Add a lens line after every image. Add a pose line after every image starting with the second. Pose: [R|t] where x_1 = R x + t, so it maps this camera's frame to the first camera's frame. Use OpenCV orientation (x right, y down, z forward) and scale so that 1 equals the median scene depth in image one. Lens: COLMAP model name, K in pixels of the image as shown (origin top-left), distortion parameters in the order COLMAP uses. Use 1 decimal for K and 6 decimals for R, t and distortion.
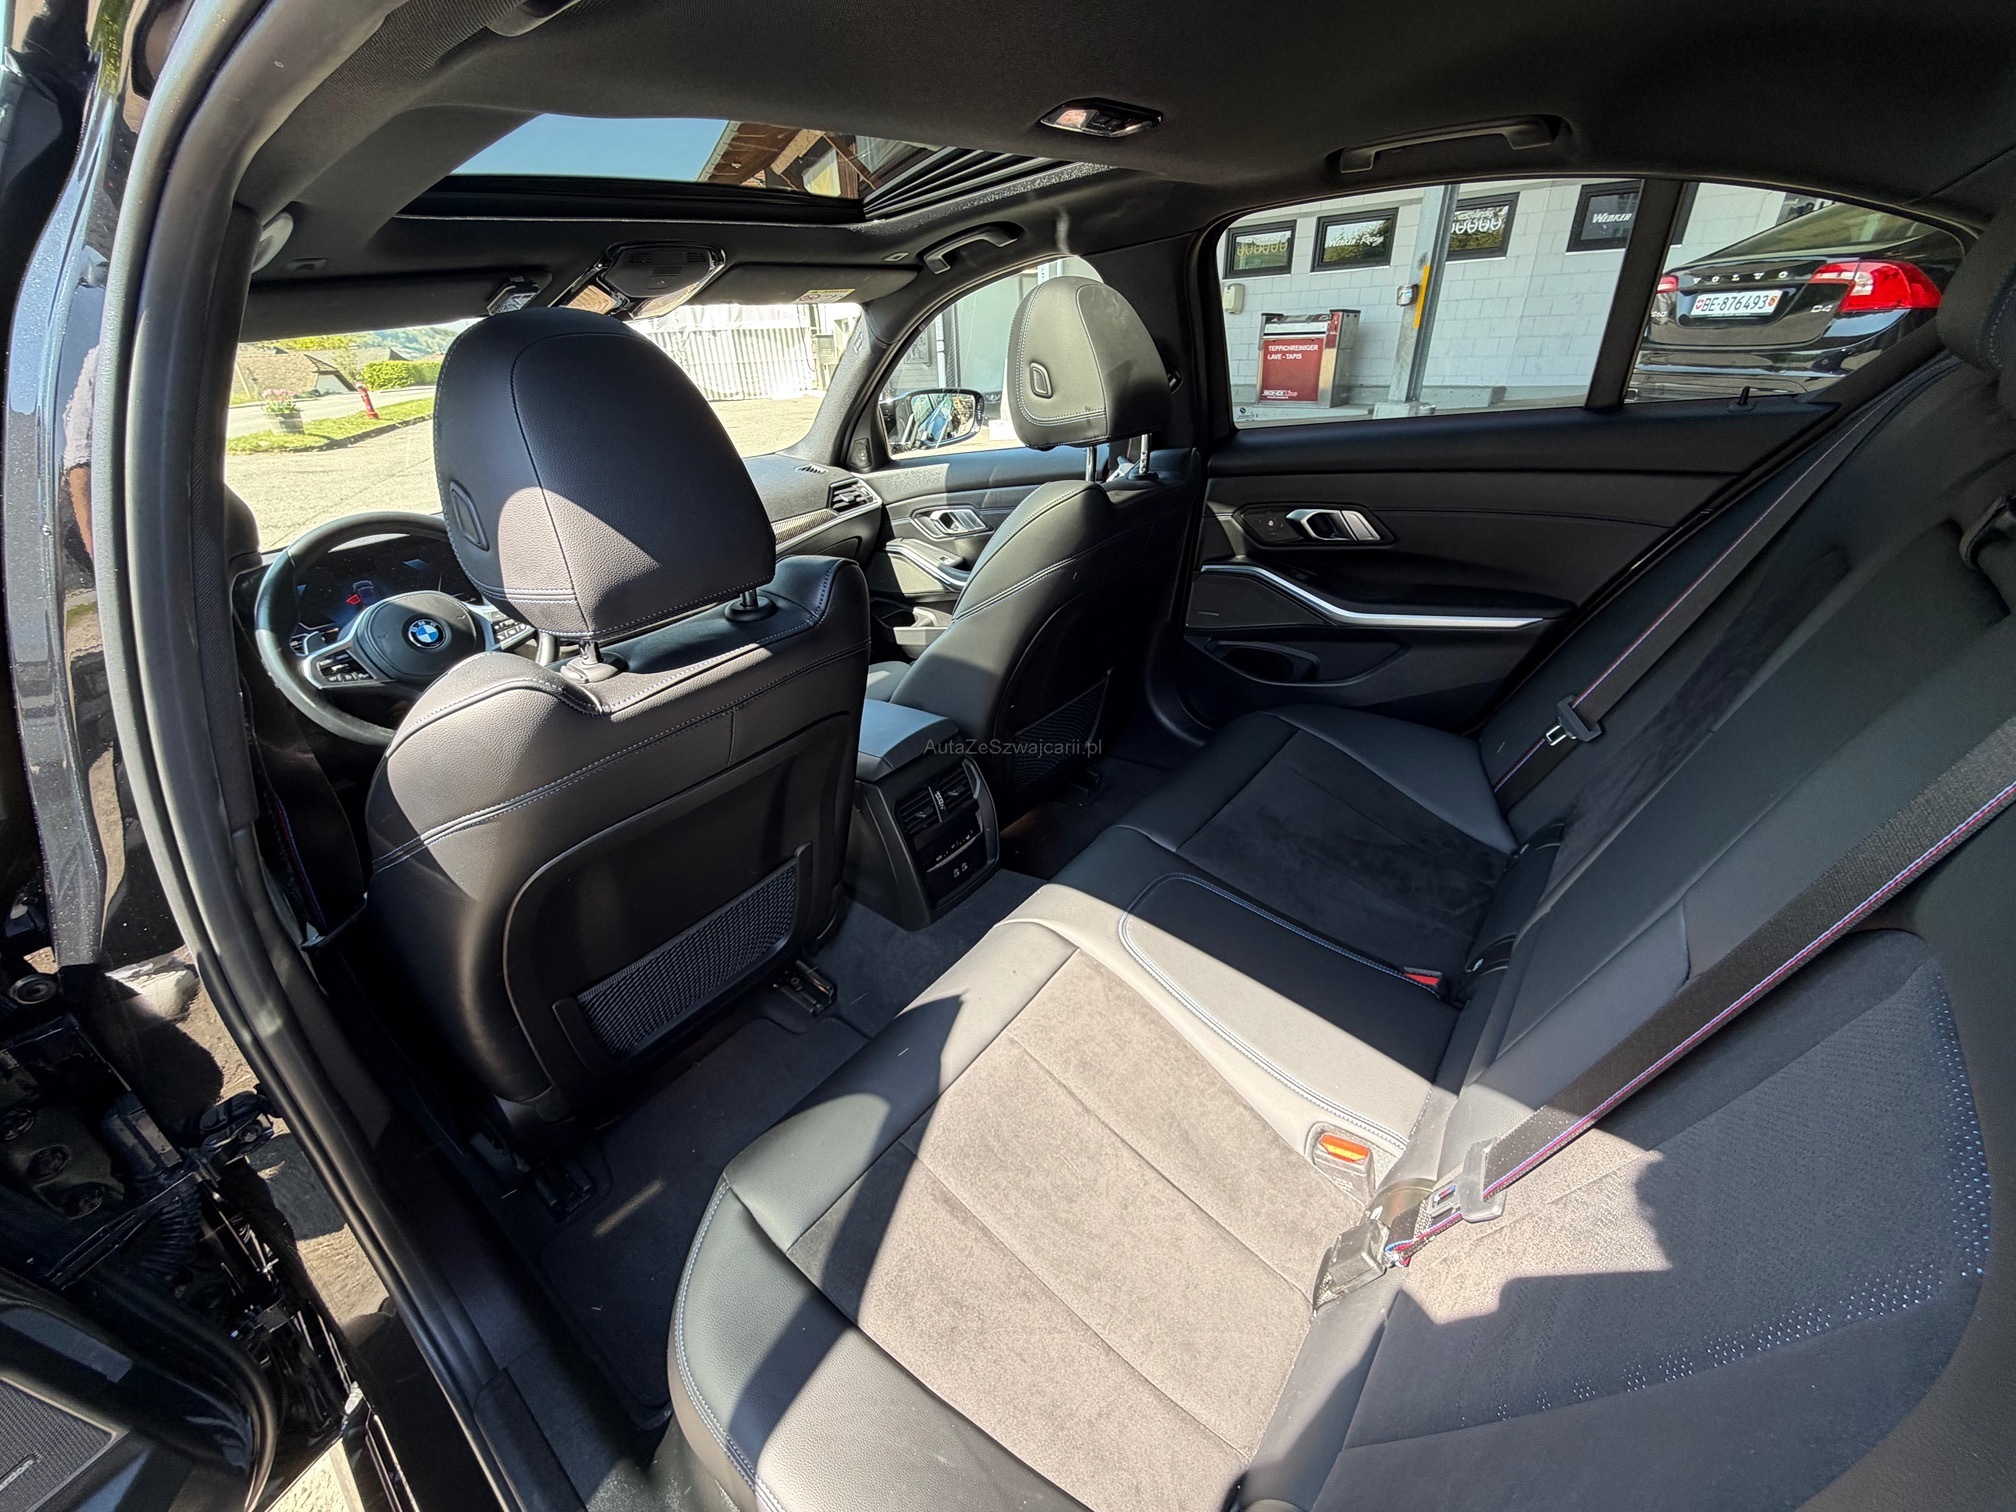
lens RADIAL K [[802.0, 0, 995.0], [0, 802.0, 753.3], [0, 0, 1]] dist [-0.000969, 0.000090]
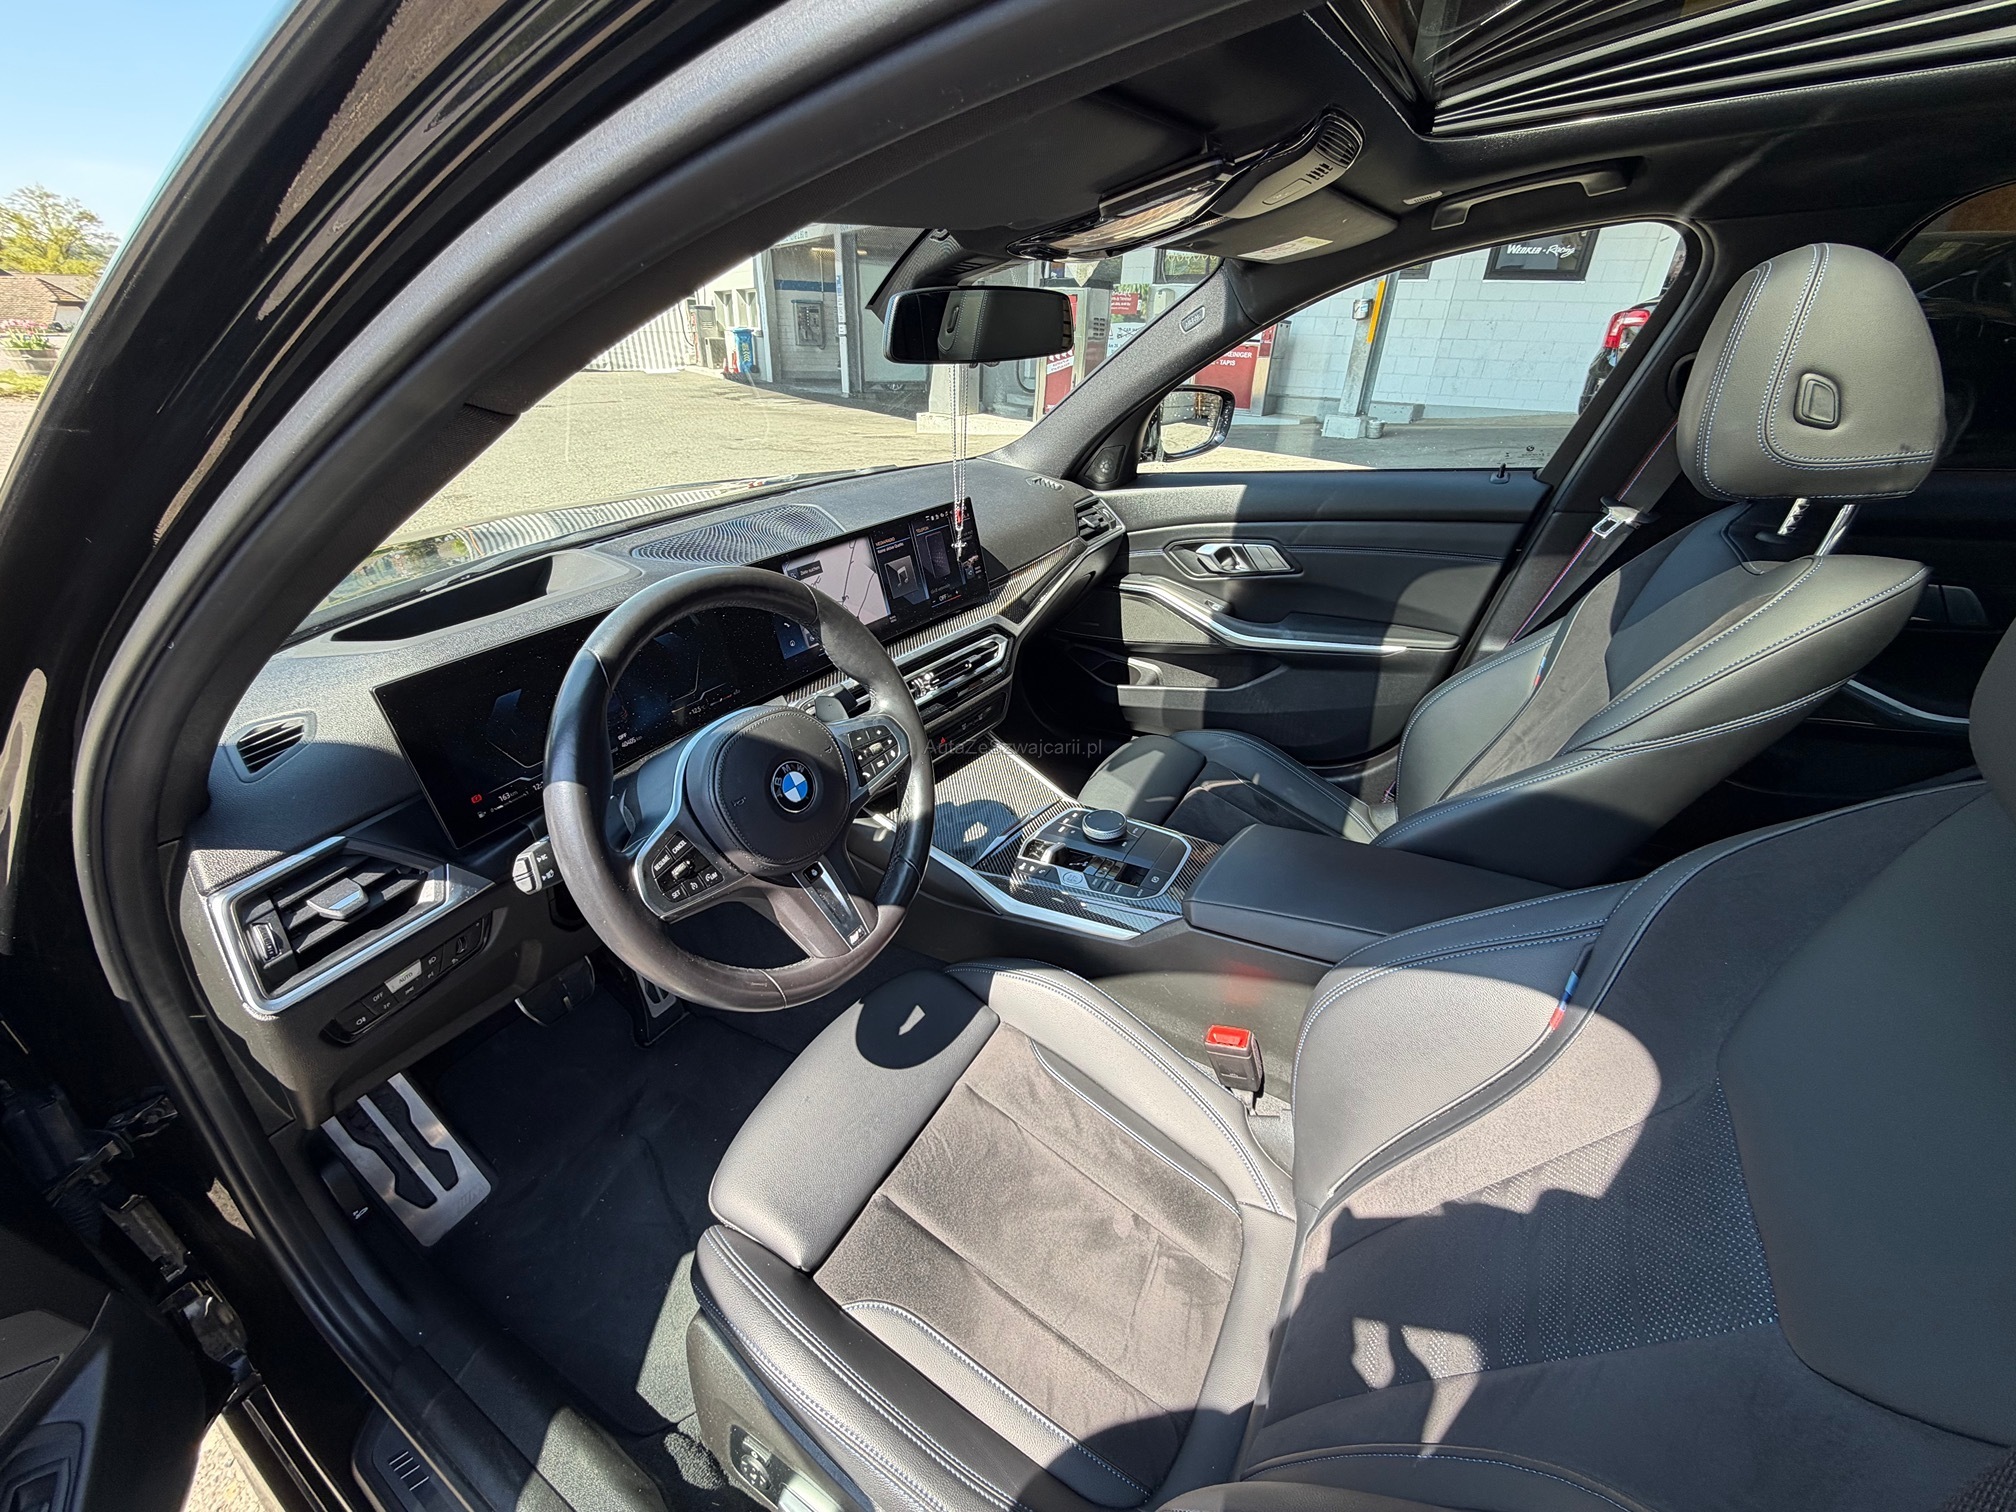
lens RADIAL K [[802.0, 0, 995.9], [0, 802.0, 757.2], [0, 0, 1]] dist [-0.000969, 0.000090]
pose [[0.987727, -0.013781, 0.155580, -0.648645], [0.011637, 0.999825, 0.014680, -0.174482], [-0.155755, -0.012690, 0.987714, 0.416632]]
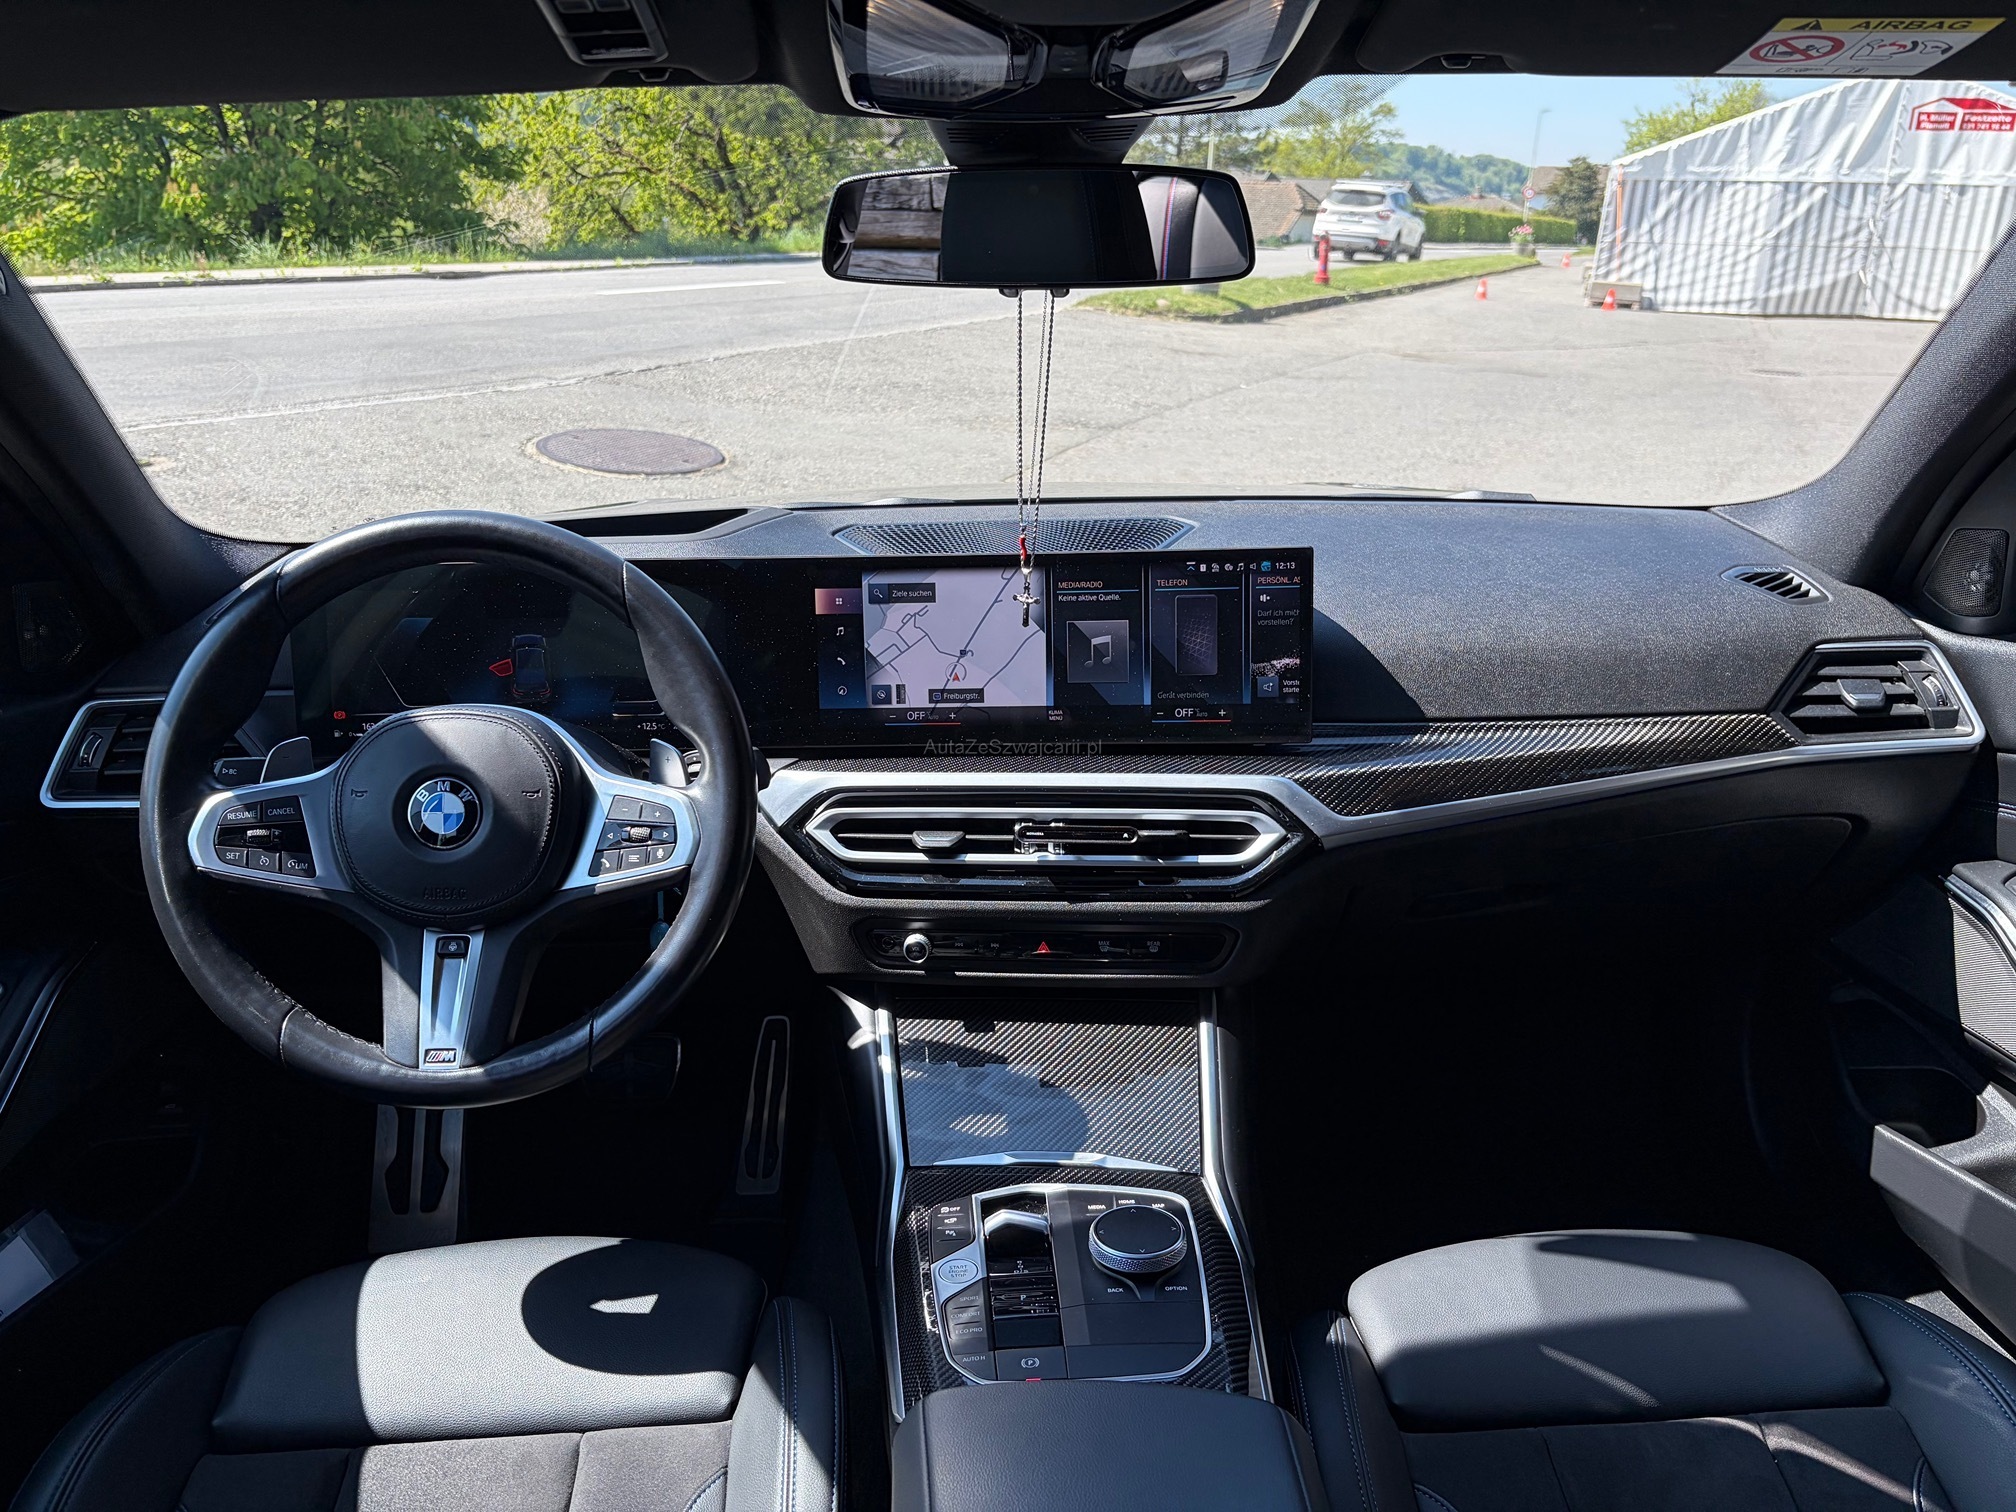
lens RADIAL K [[1517.0, 0, 991.8], [0, 1517.0, 746.5], [0, 0, 1]] dist [0.027024, -0.015113]
pose [[0.666615, 0.304570, -0.680339, -0.001636], [-0.387991, 0.921101, 0.032188, -0.311141], [0.636465, 0.242509, 0.732190, 0.593160]]
